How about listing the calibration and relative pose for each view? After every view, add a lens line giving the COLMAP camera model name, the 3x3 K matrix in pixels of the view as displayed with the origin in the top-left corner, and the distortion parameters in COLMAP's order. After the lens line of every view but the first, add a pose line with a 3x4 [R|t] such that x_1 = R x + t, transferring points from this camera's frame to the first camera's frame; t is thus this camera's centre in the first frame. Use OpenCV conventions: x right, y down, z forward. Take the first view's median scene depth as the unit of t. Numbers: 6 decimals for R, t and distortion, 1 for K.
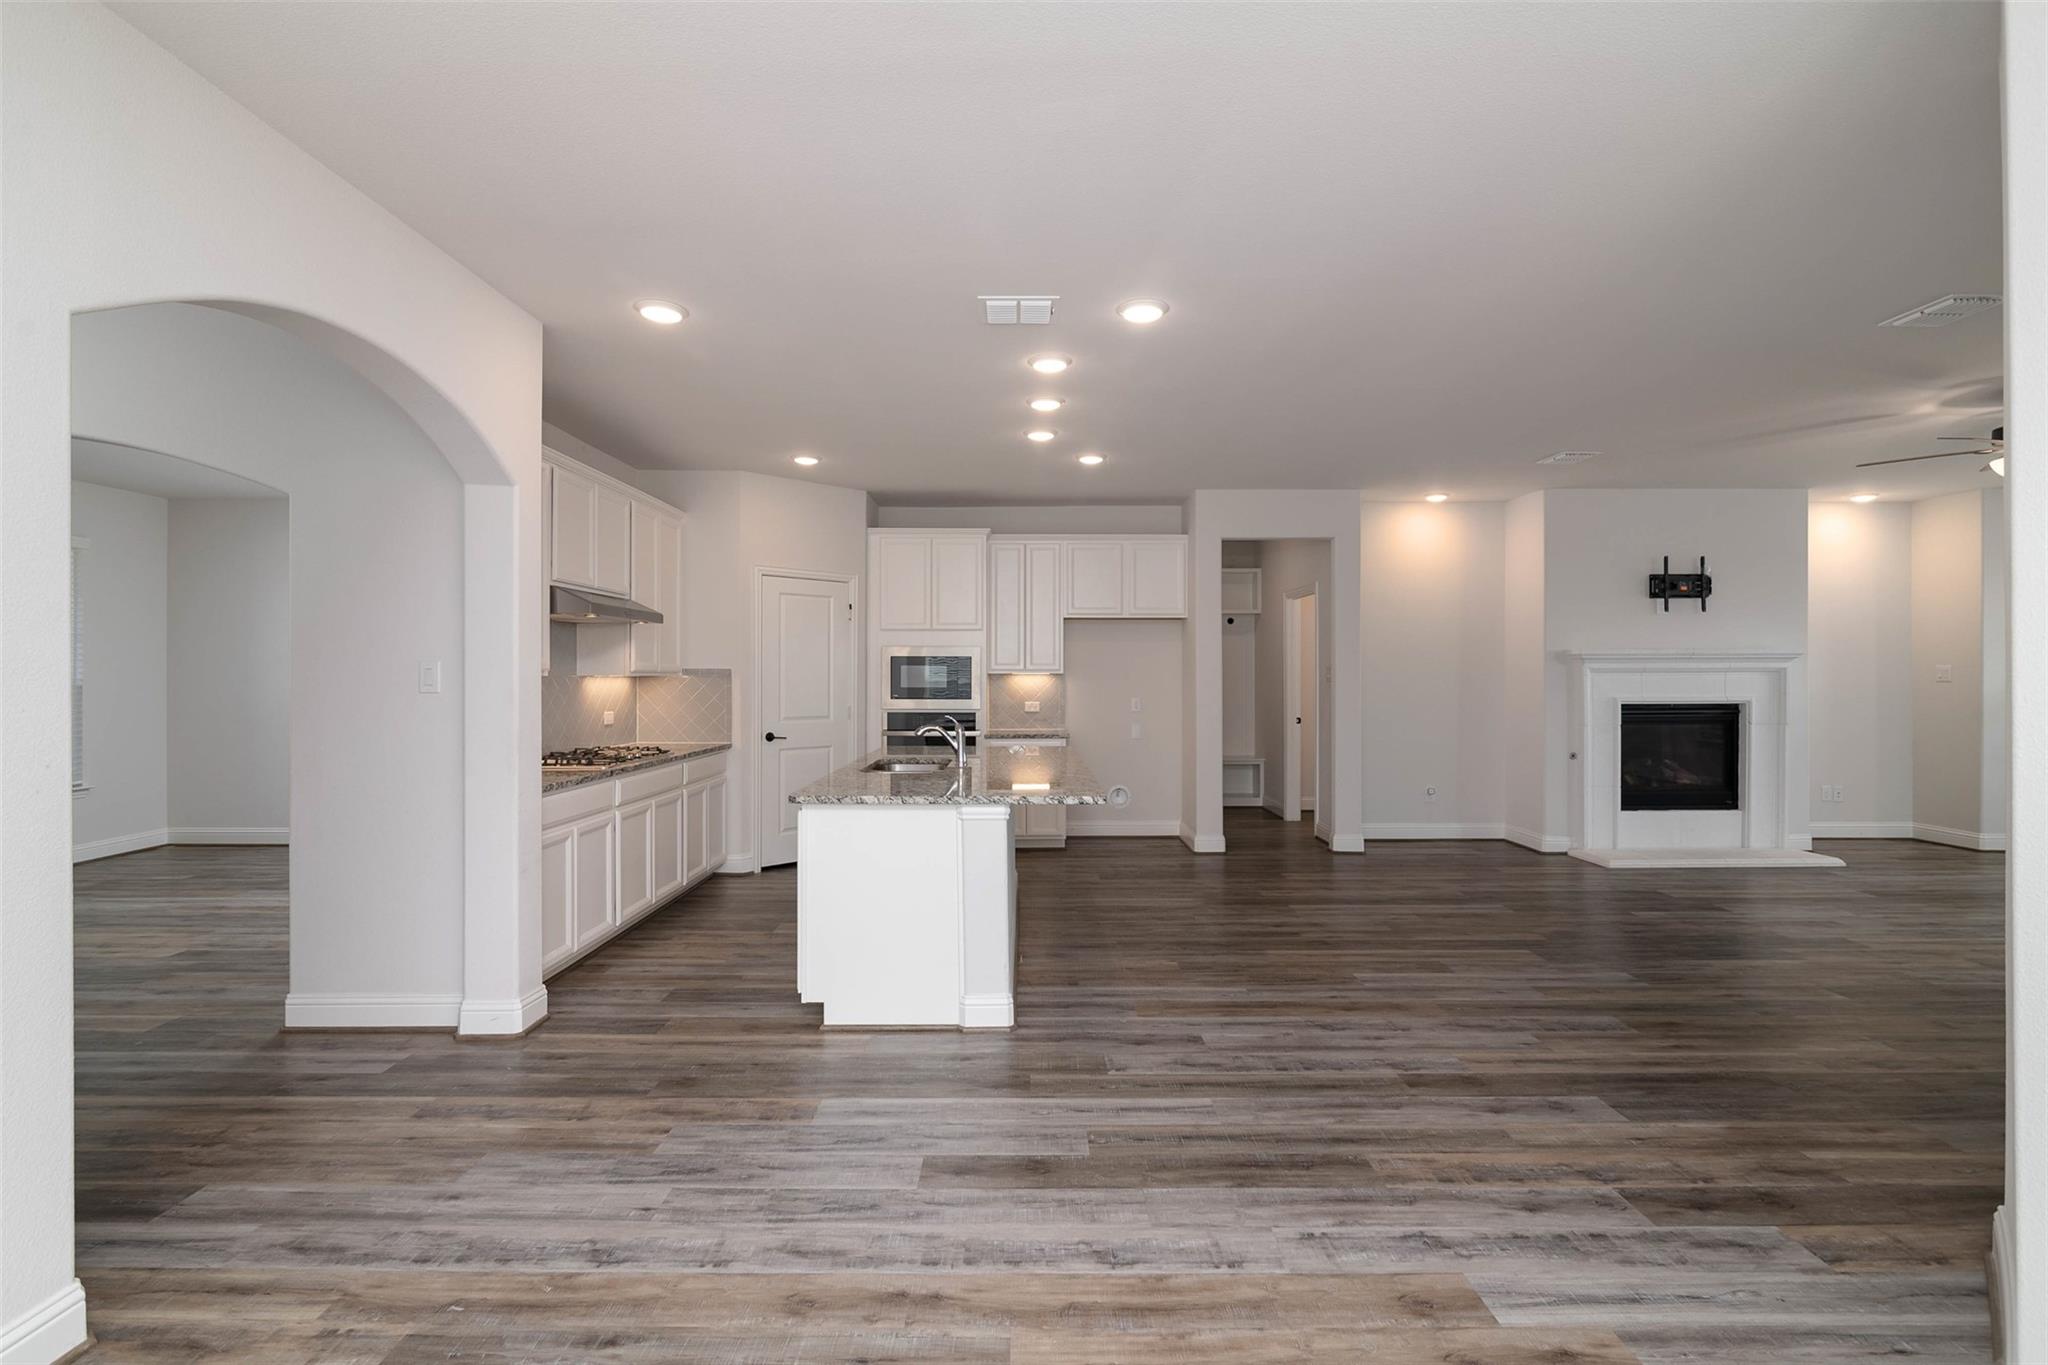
lens RADIAL K [[933.4, 0, 1022.0], [0, 933.4, 677.4], [0, 0, 1]] dist [-0.008874, 0.001665]
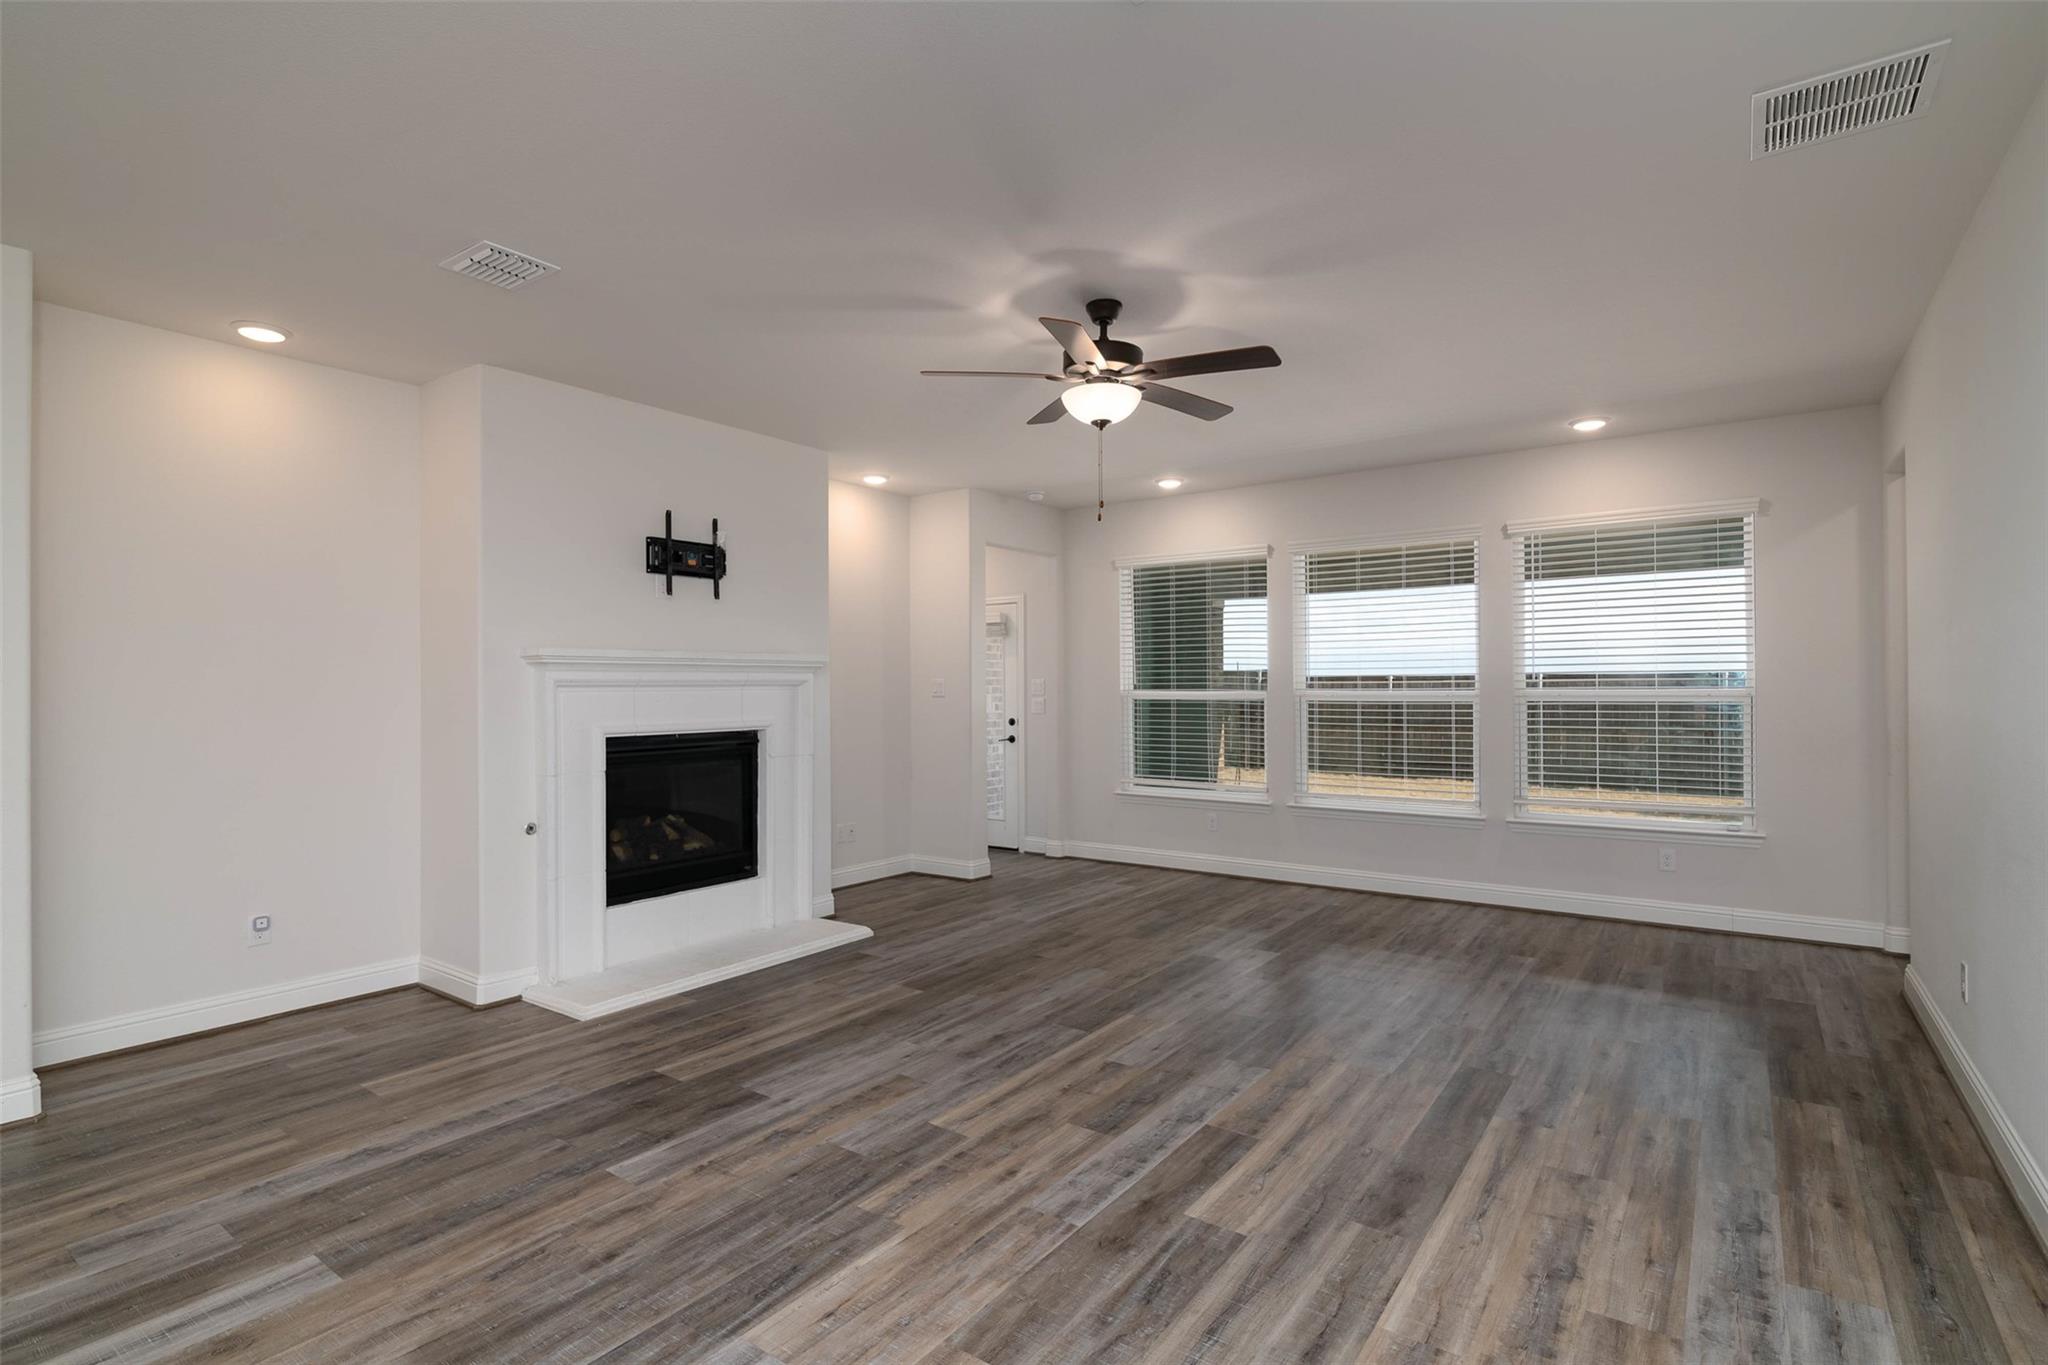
lens RADIAL K [[987.6, 0, 1018.5], [0, 987.6, 678.9], [0, 0, 1]] dist [-0.011249, 0.000380]
pose [[0.586903, 0.004783, 0.809643, 0.269874], [0.005333, 0.999938, -0.009773, -0.002684], [-0.809640, 0.010053, 0.586841, 0.385607]]
